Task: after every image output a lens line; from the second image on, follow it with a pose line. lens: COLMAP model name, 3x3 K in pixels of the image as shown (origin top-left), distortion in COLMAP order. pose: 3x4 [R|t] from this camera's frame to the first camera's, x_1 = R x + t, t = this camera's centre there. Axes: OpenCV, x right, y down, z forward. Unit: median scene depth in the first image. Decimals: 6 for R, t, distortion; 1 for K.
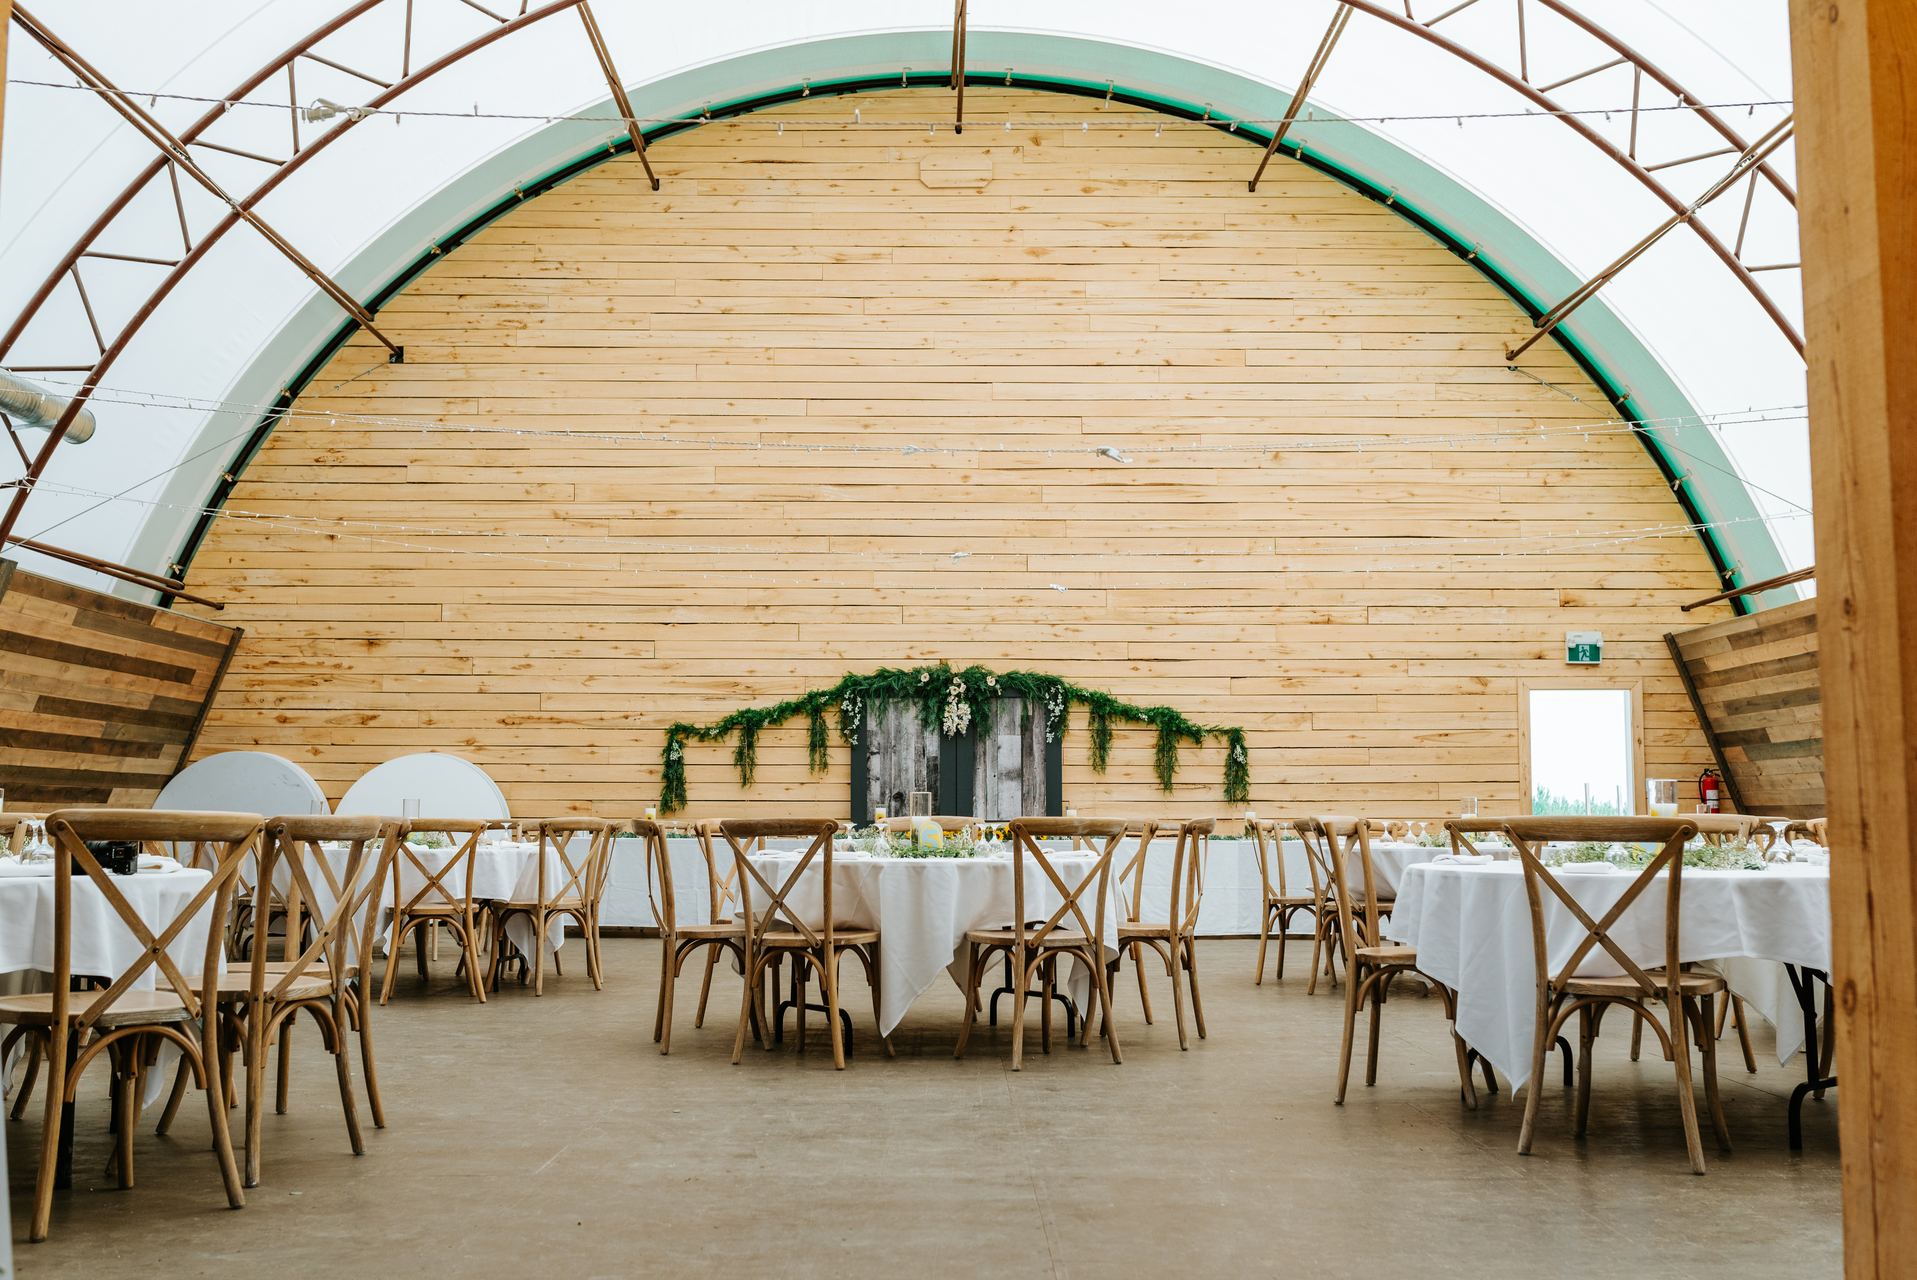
lens RADIAL K [[1980.8, 0, 958.5], [0, 1980.8, 640.0], [0, 0, 1]] dist [0.013674, -0.022105]
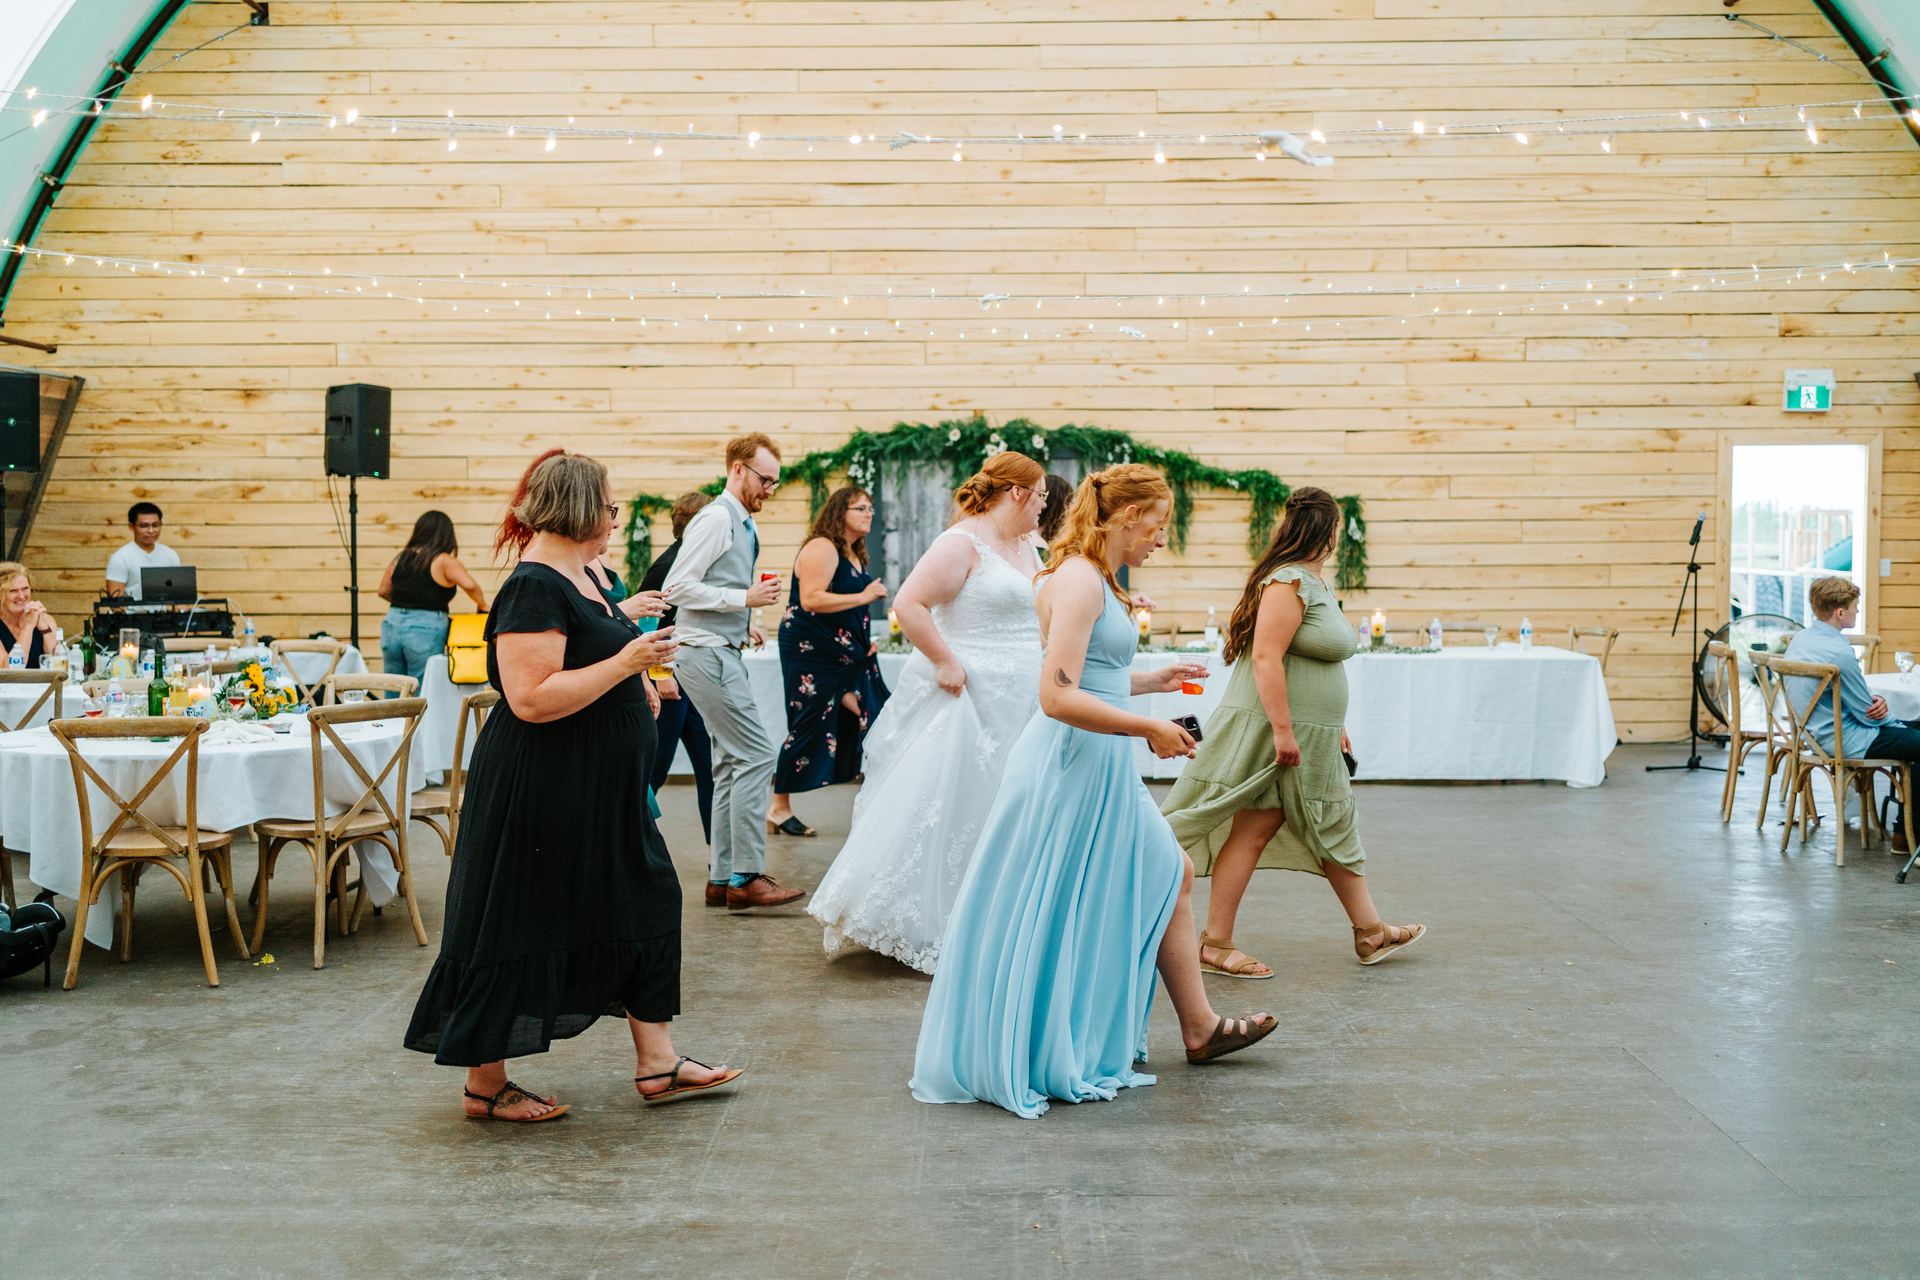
lens RADIAL K [[1983.9, 0, 960.0], [0, 1983.9, 640.0], [0, 0, 1]] dist [0.013674, -0.022105]
pose [[0.999848, -0.004716, -0.016793, -0.002064], [0.007016, 0.990178, 0.139634, -0.010054], [0.015970, -0.139731, 0.990061, 0.211541]]
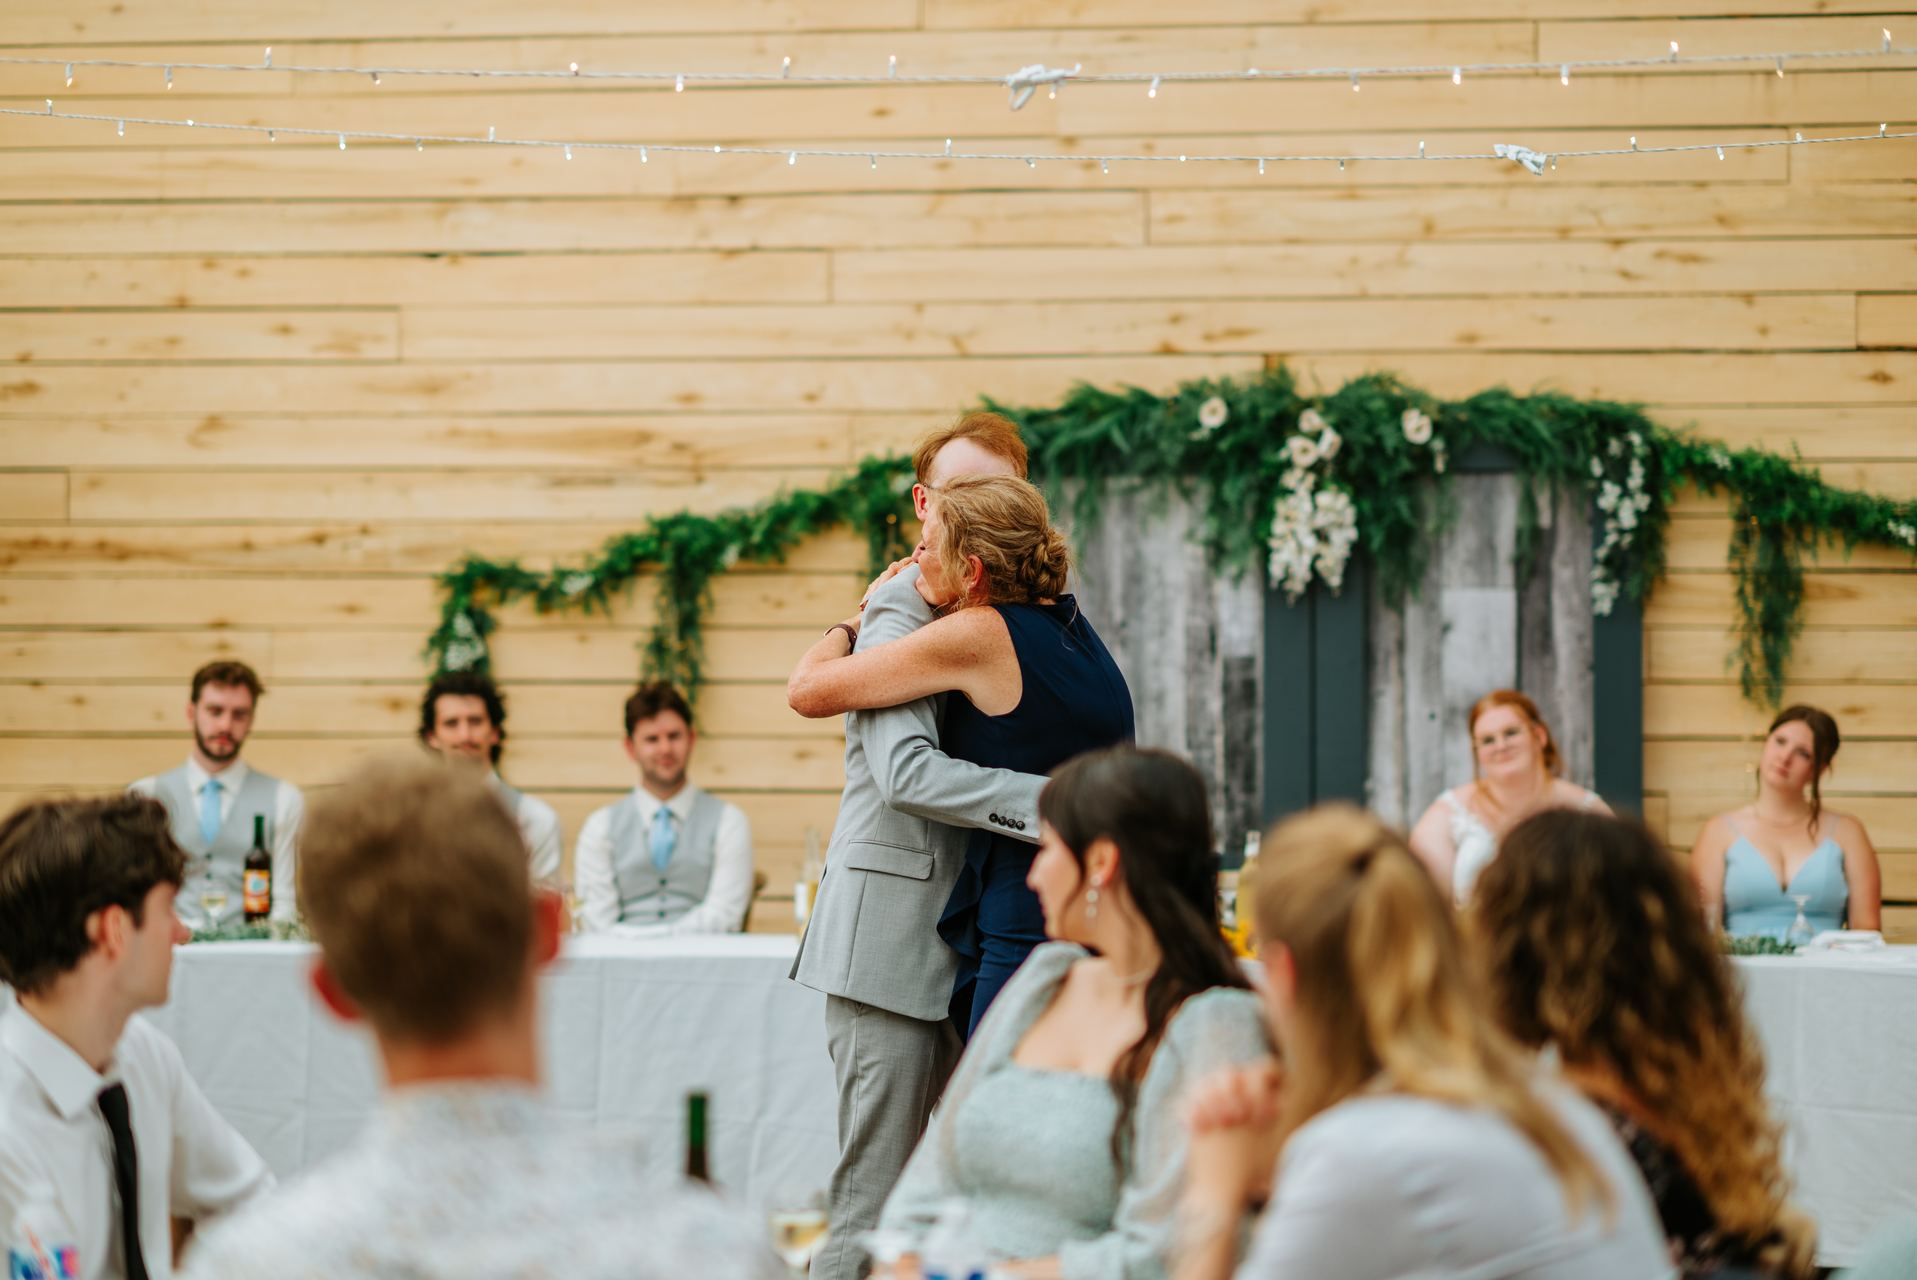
lens RADIAL K [[1980.8, 0, 958.5], [0, 1980.8, 640.0], [0, 0, 1]] dist [0.013674, -0.022105]
pose [[0.996487, 0.001498, -0.083738, -0.032019], [0.012576, 0.985828, 0.167287, 0.000811], [0.082801, -0.167752, 0.982346, 0.675038]]
